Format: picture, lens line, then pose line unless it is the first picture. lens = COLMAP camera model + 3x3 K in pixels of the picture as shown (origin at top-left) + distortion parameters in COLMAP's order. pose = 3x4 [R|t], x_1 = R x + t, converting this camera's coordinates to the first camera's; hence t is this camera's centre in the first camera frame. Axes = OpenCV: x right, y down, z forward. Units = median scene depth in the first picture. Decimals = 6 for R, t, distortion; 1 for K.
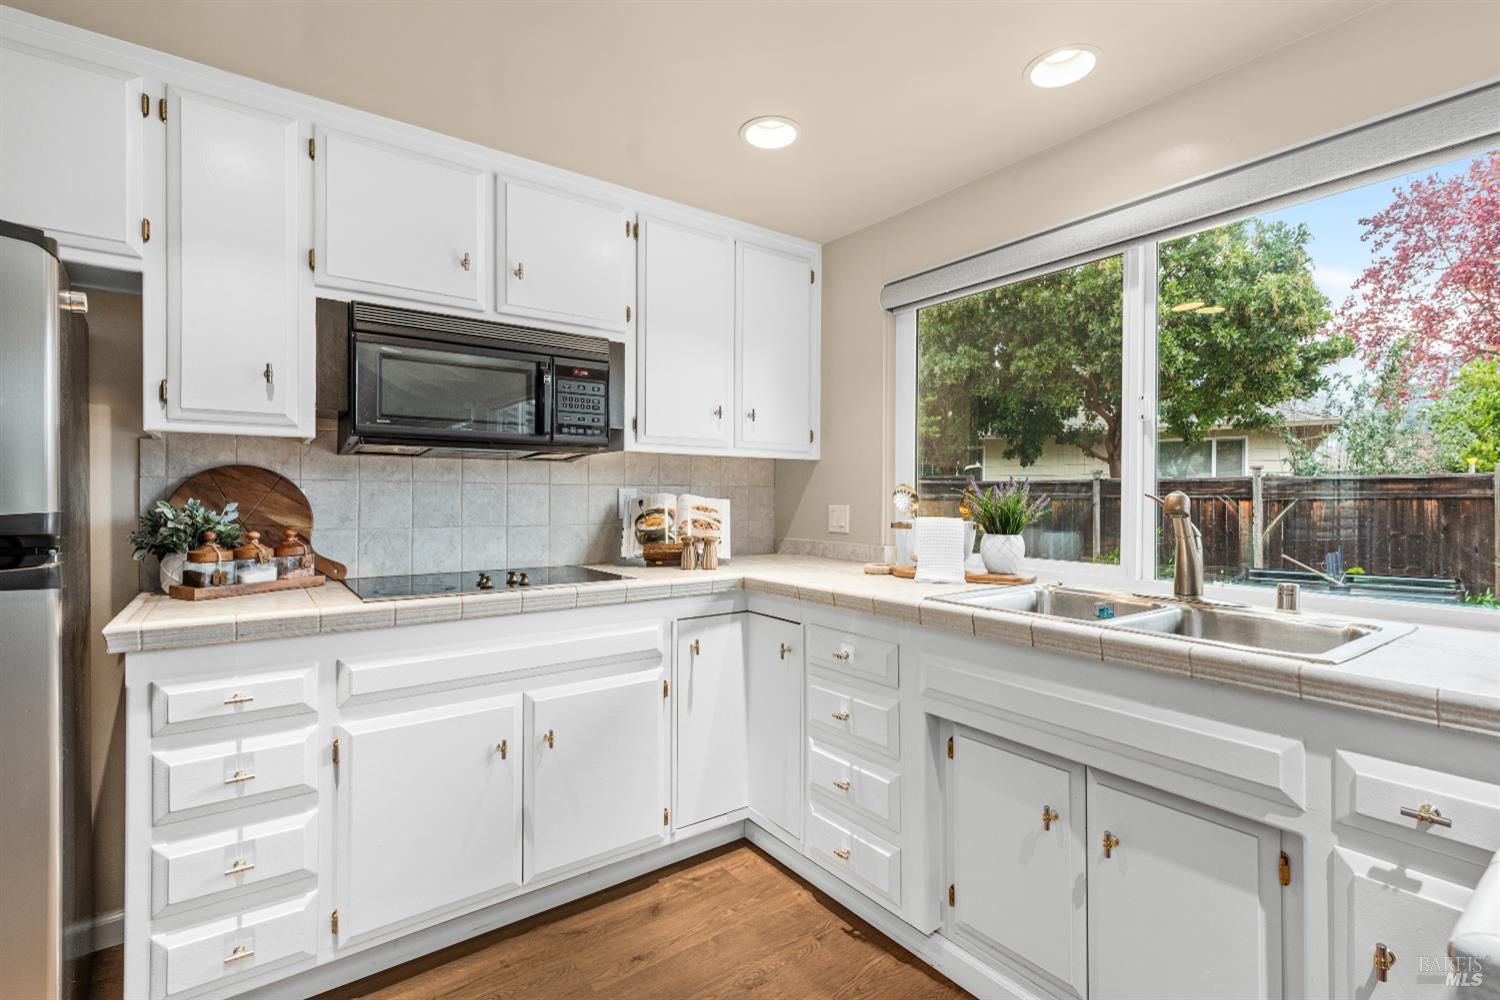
lens RADIAL K [[691.8, 0, 749.0], [0, 691.8, 497.3], [0, 0, 1]] dist [0.014185, -0.002473]
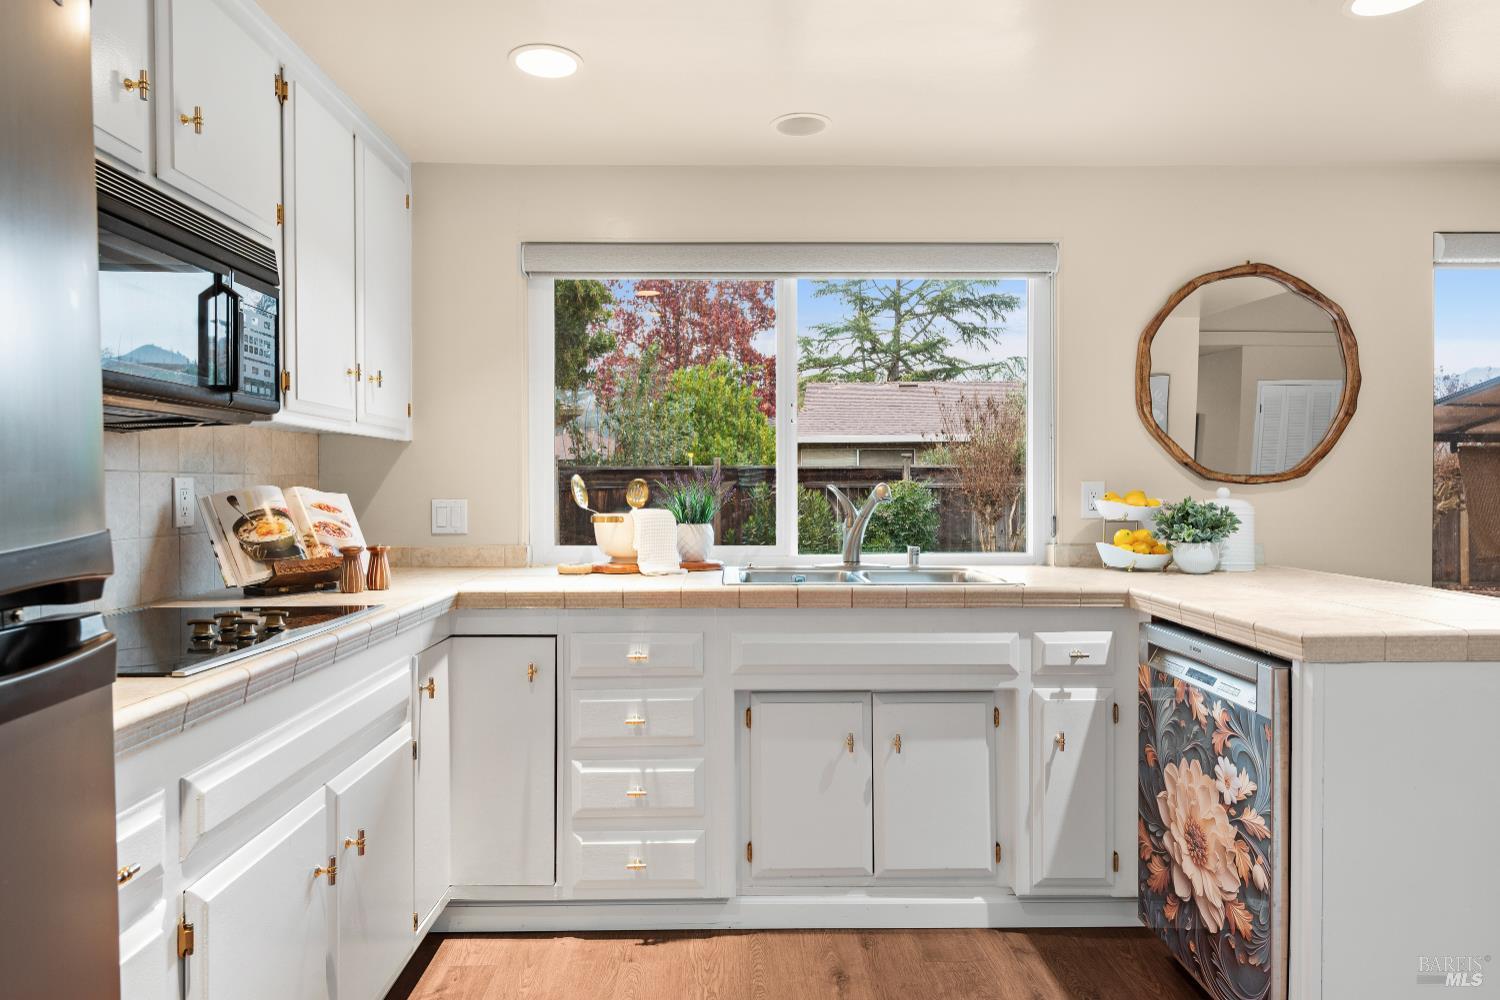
lens RADIAL K [[923.0, 0, 752.4], [0, 923.0, 497.3], [0, 0, 1]] dist [0.025912, -0.003438]
pose [[0.571936, -0.014644, 0.820168, -0.744402], [0.006496, 0.999890, 0.013323, -0.004345], [-0.820273, -0.002293, 0.571968, 0.137613]]
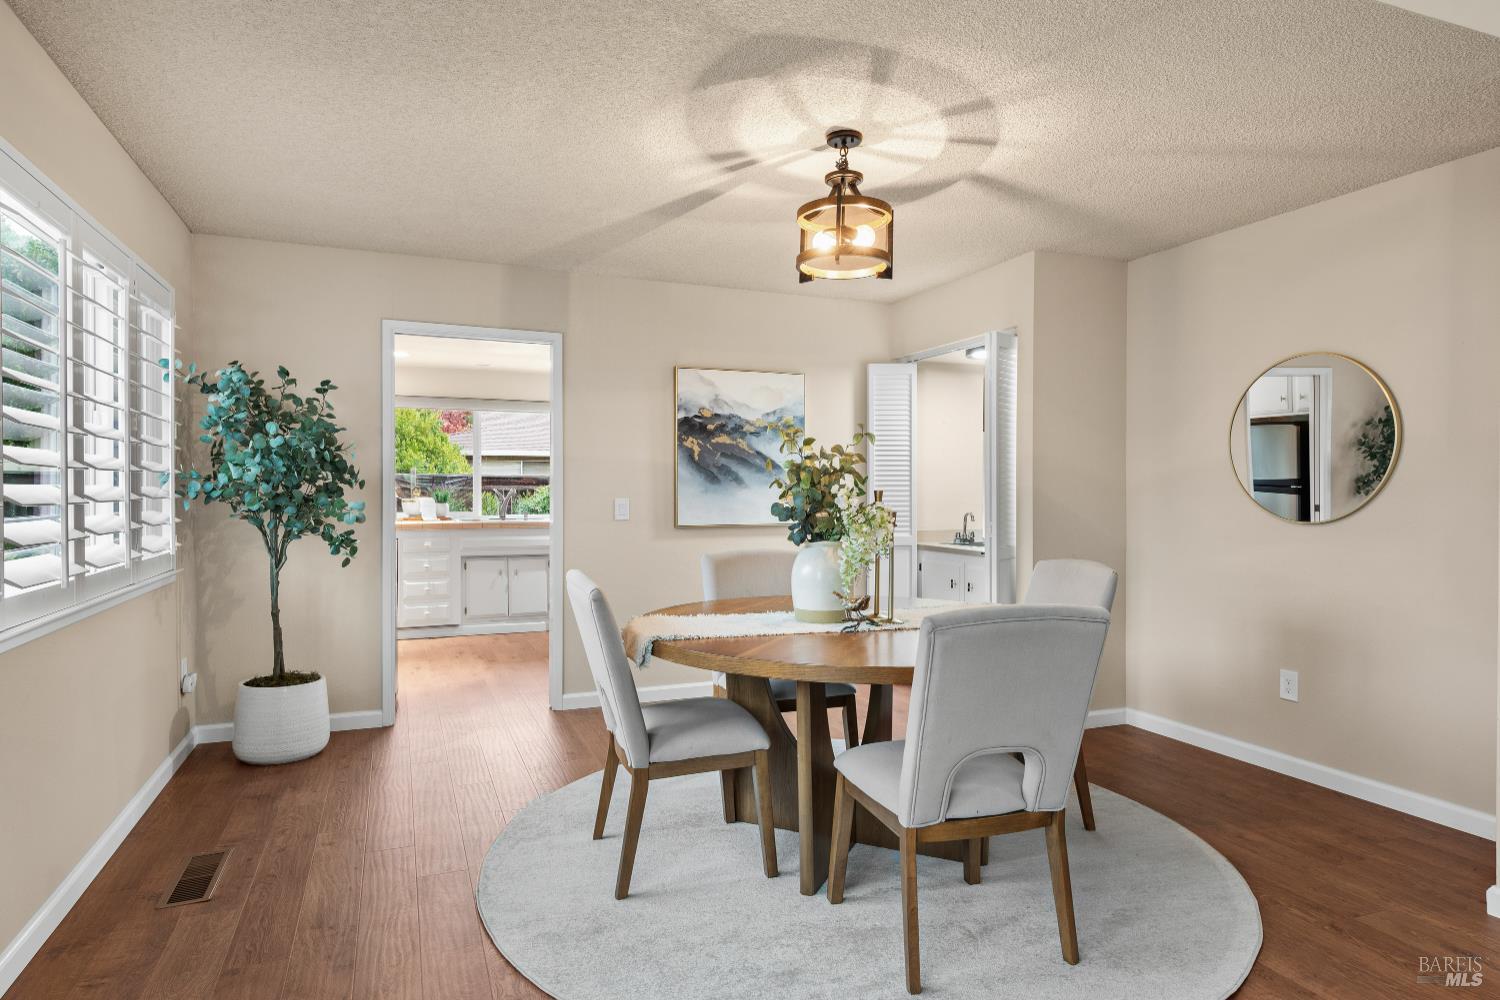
lens RADIAL K [[923.0, 0, 746.5], [0, 923.0, 496.1], [0, 0, 1]] dist [0.025912, -0.003438]
pose [[0.263836, -0.011261, 0.964502, -2.967673], [0.003740, 0.999936, 0.010651, -0.008499], [-0.964560, 0.000797, 0.263861, -1.189433]]
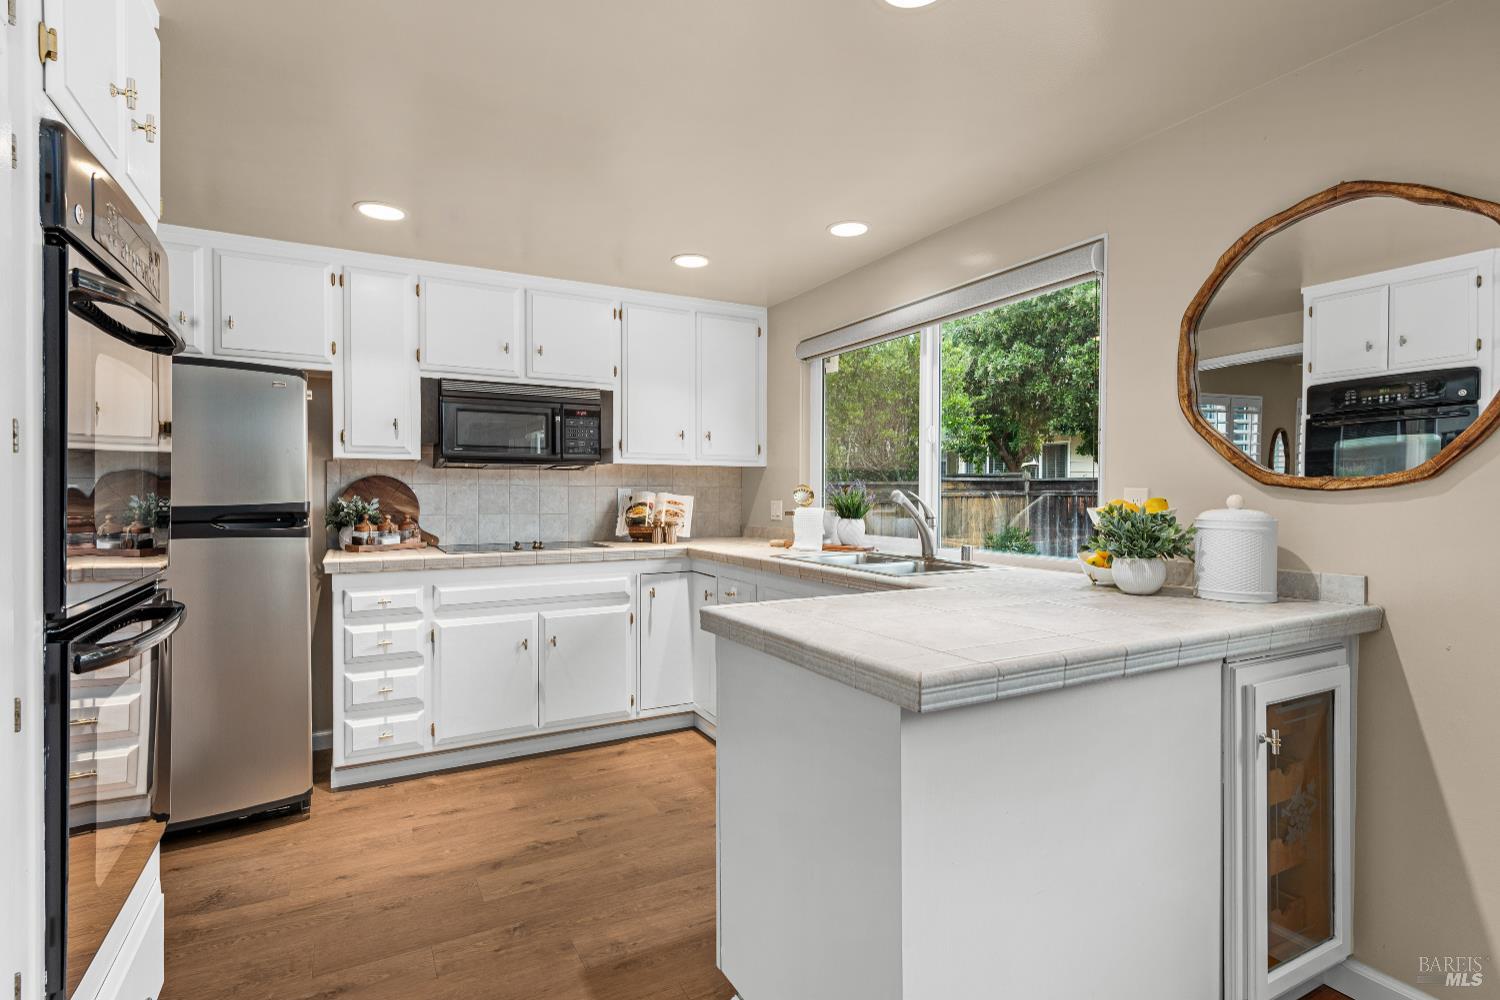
lens RADIAL K [[737.9, 0, 749.6], [0, 737.9, 502.8], [0, 0, 1]] dist [0.017627, 0.000242]
pose [[0.990671, -0.000560, -0.136276, 0.374819], [0.001964, 0.999946, 0.010165, 0.002482], [0.136263, -0.010337, 0.990619, -0.611583]]
